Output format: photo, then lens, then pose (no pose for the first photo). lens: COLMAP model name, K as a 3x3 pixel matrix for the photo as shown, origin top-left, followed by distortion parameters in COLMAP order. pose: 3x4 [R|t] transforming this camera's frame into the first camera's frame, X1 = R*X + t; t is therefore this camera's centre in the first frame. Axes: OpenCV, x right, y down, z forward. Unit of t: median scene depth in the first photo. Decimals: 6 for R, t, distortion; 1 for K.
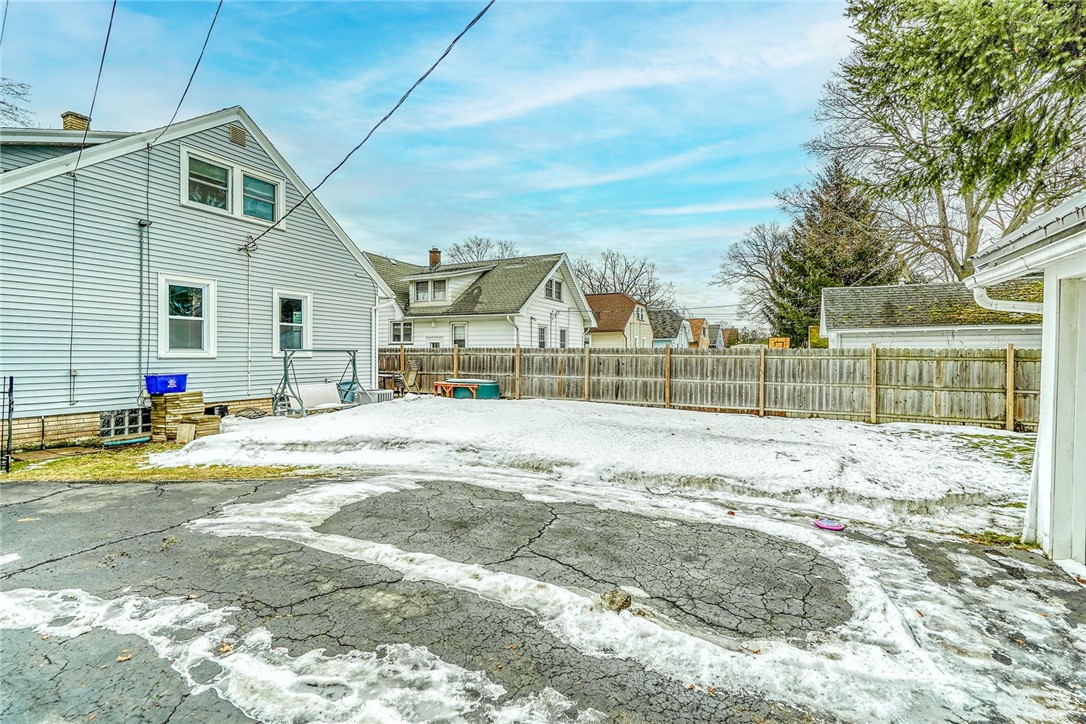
lens RADIAL K [[491.8, 0, 544.1], [0, 491.8, 360.3], [0, 0, 1]] dist [-0.000714, -0.000095]
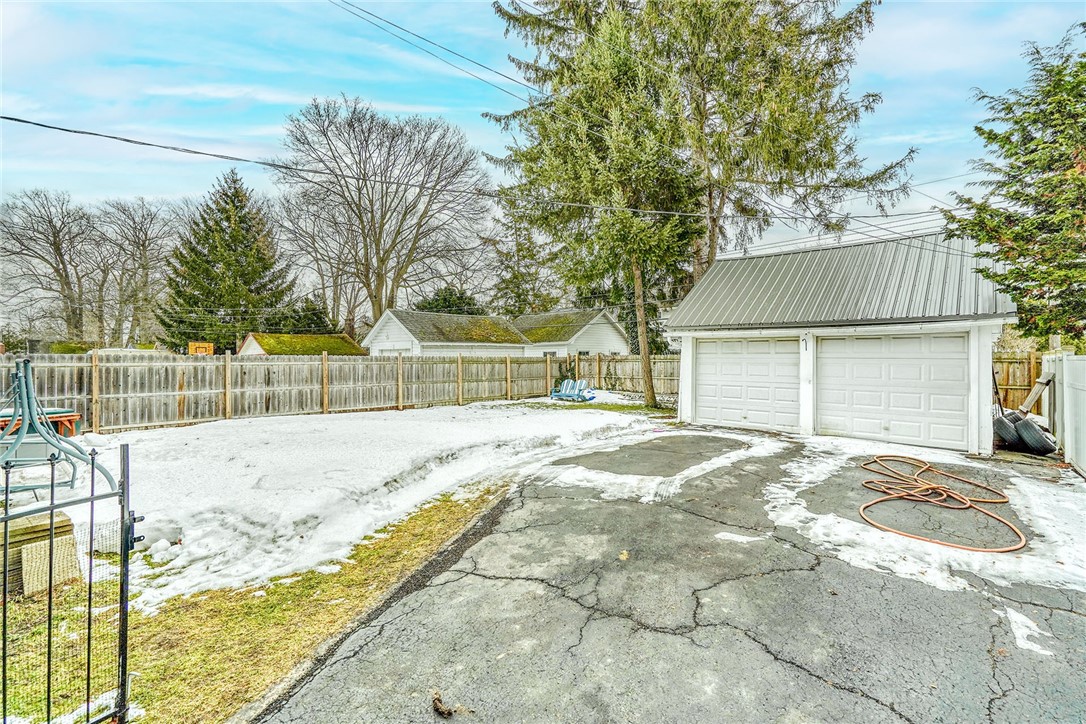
lens RADIAL K [[491.8, 0, 542.4], [0, 491.8, 358.9], [0, 0, 1]] dist [-0.000714, -0.000095]
pose [[0.273876, -0.007623, 0.961735, -0.621734], [0.016633, 0.999857, 0.003188, -0.014369], [-0.961621, 0.015124, 0.273963, 0.281717]]
